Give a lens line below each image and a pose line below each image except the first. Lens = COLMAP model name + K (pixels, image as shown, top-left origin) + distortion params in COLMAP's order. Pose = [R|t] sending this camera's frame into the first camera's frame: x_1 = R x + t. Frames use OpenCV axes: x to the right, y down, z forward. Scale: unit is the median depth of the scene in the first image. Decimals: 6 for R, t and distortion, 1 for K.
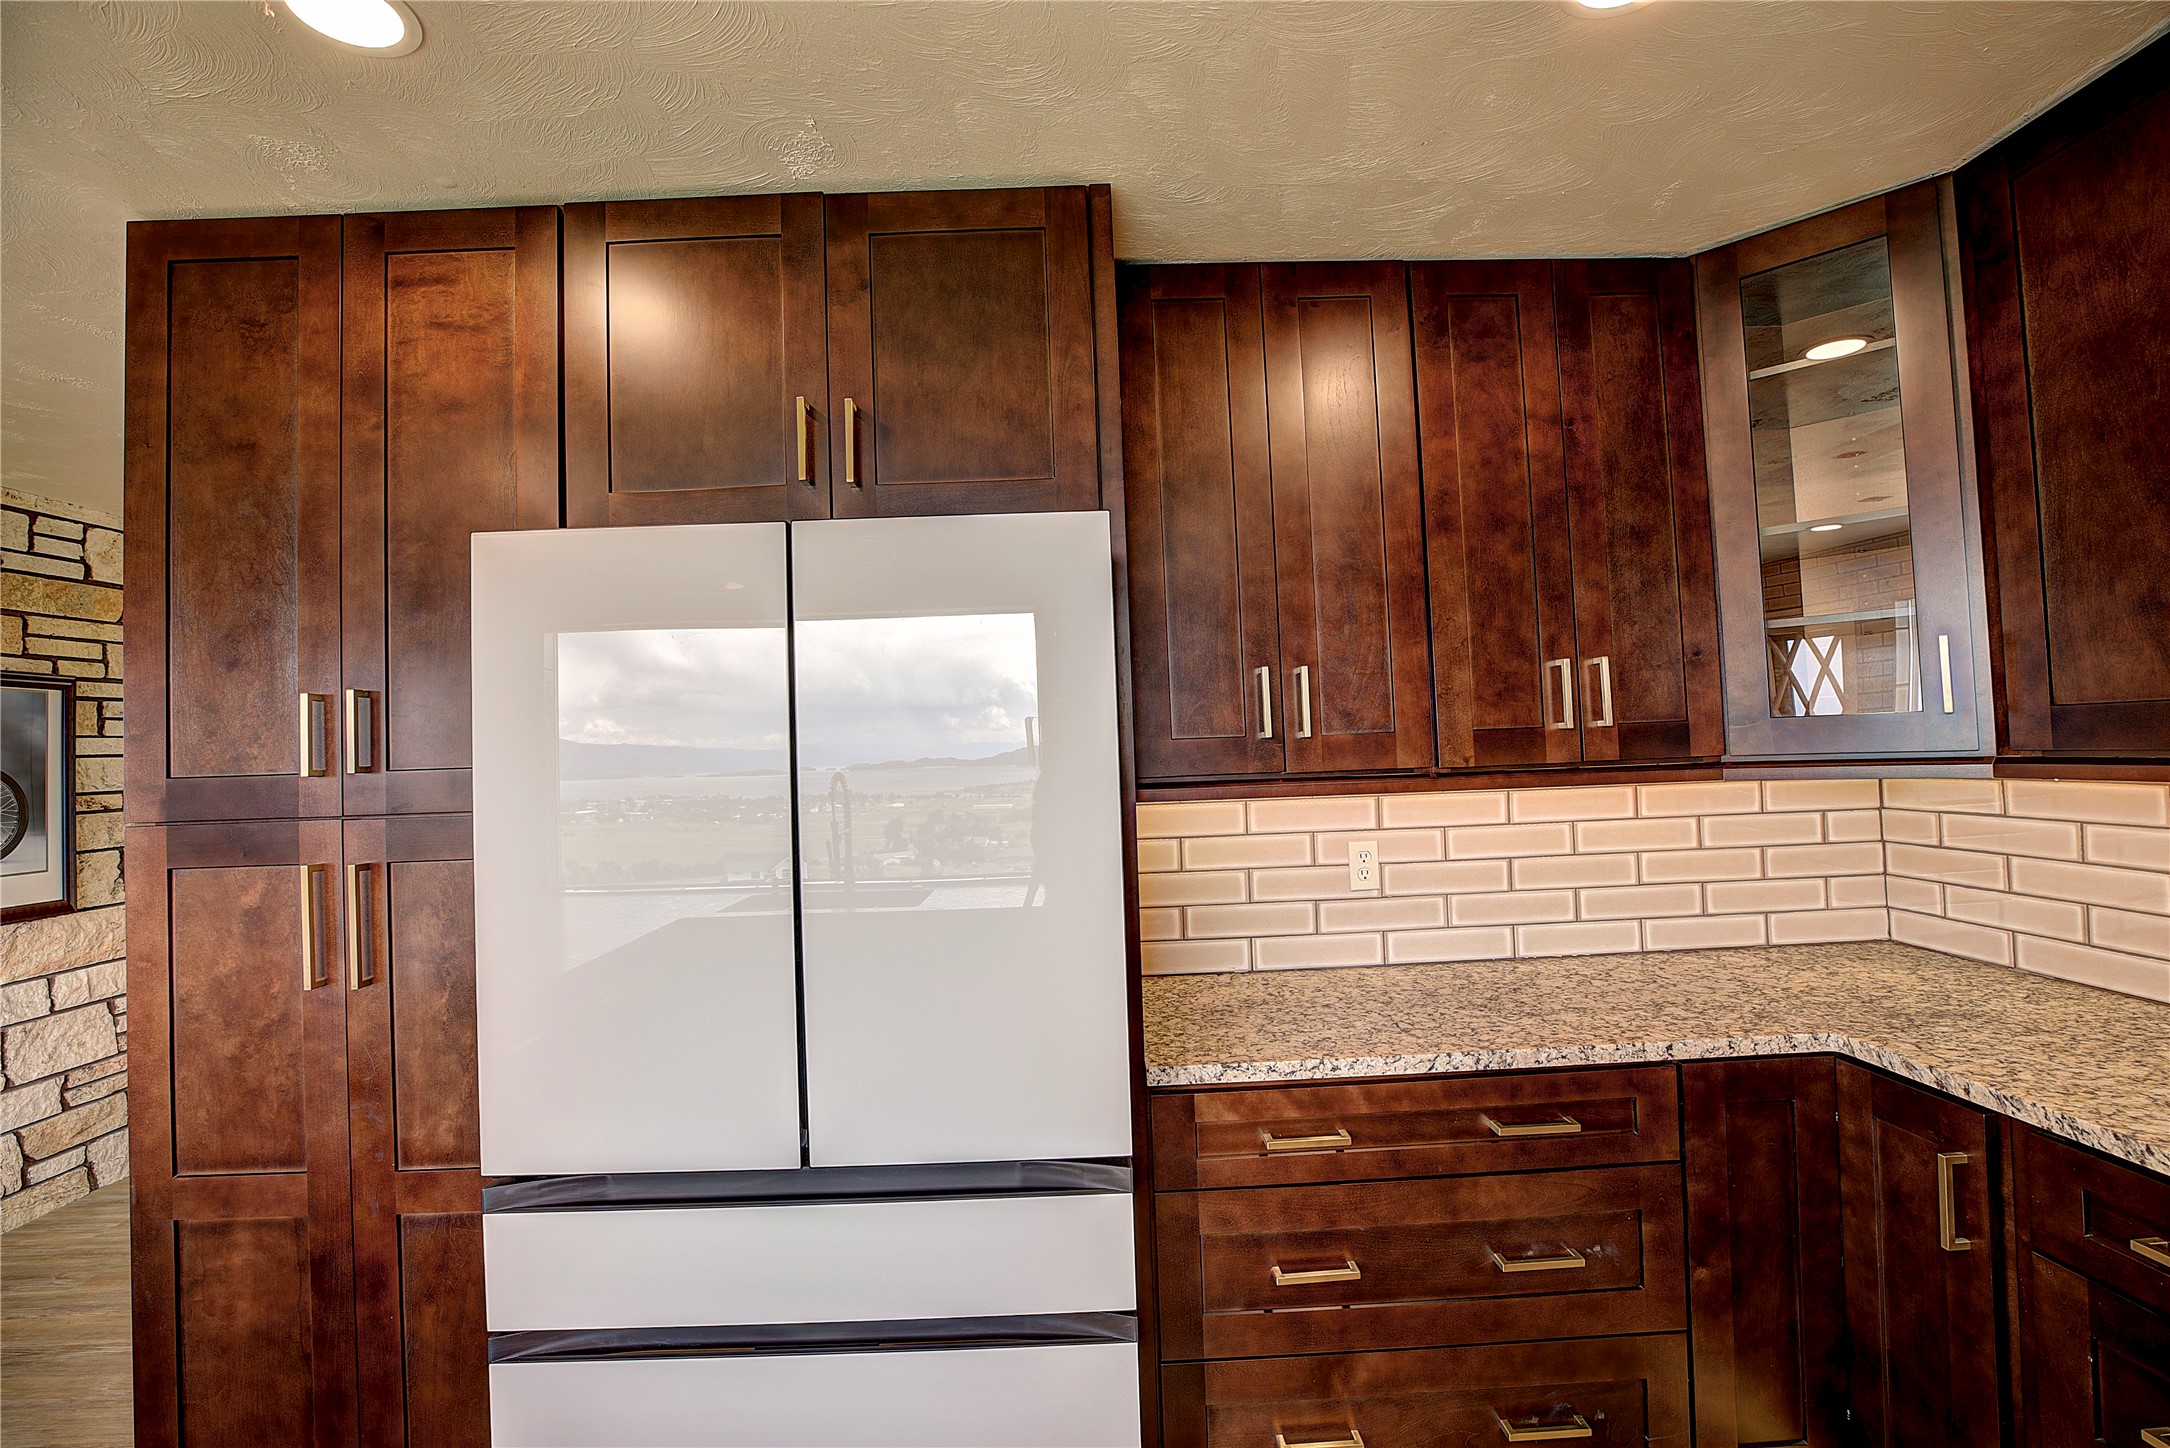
lens RADIAL K [[978.1, 0, 1070.5], [0, 978.1, 723.4], [0, 0, 1]] dist [-0.038188, 0.007811]
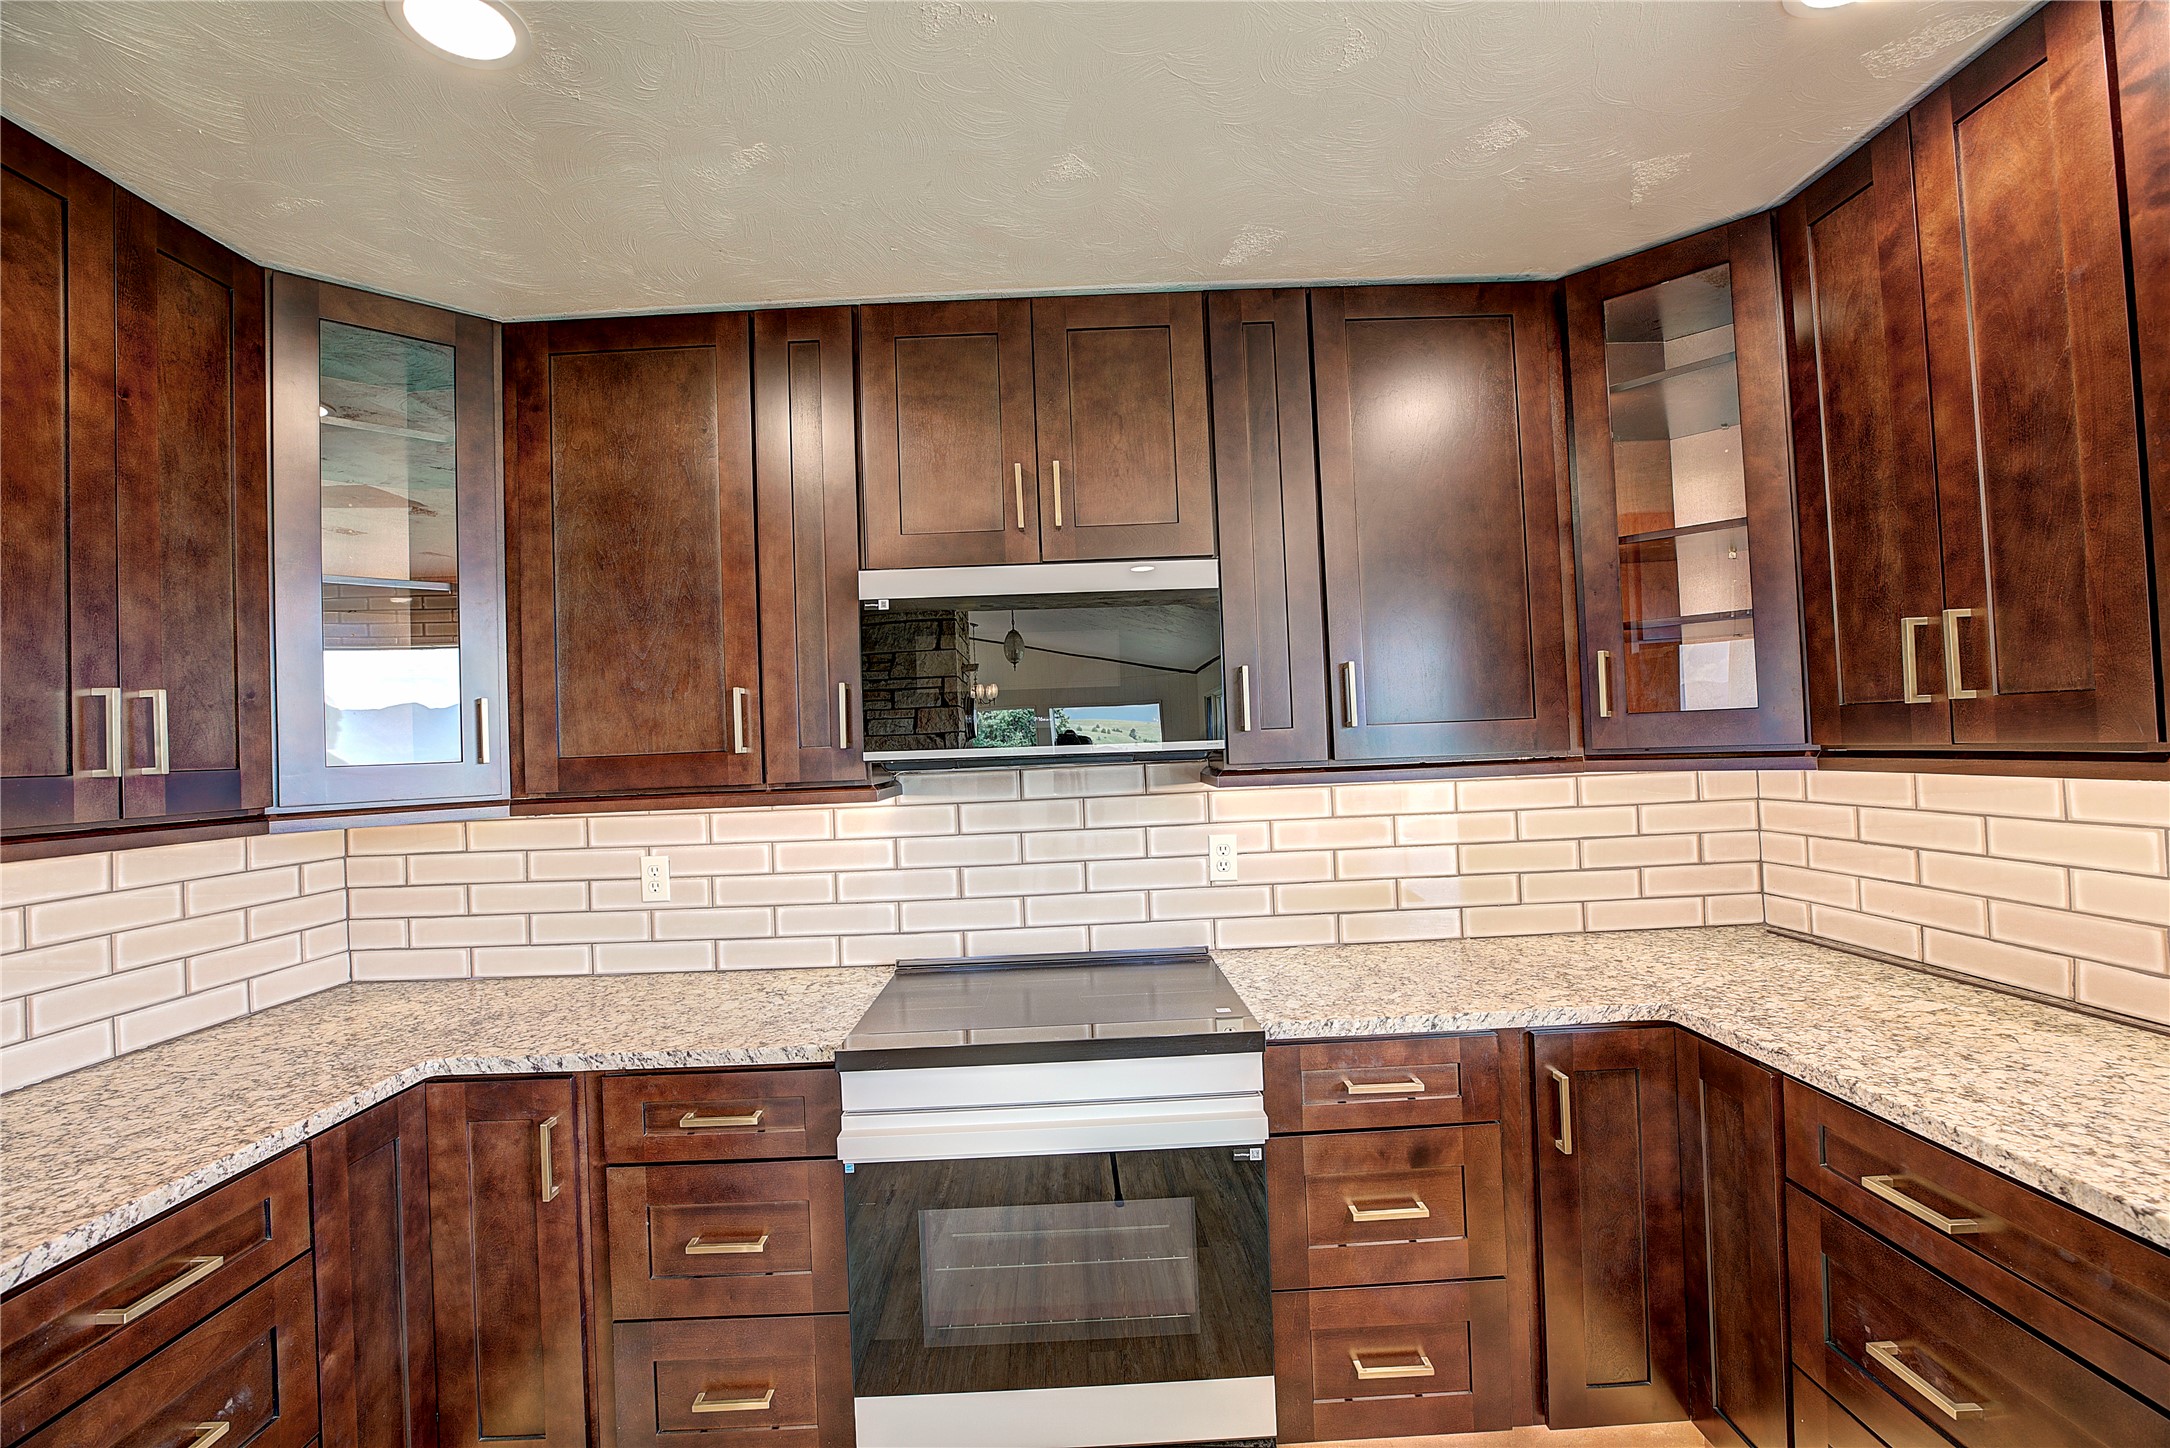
lens RADIAL K [[978.1, 0, 1091.5], [0, 978.1, 722.5], [0, 0, 1]] dist [-0.038188, 0.007811]
pose [[0.005749, 0.058038, 0.998298, -0.291096], [0.012038, 0.998238, -0.058104, 0.017863], [-0.999911, 0.012351, 0.005040, 0.244531]]
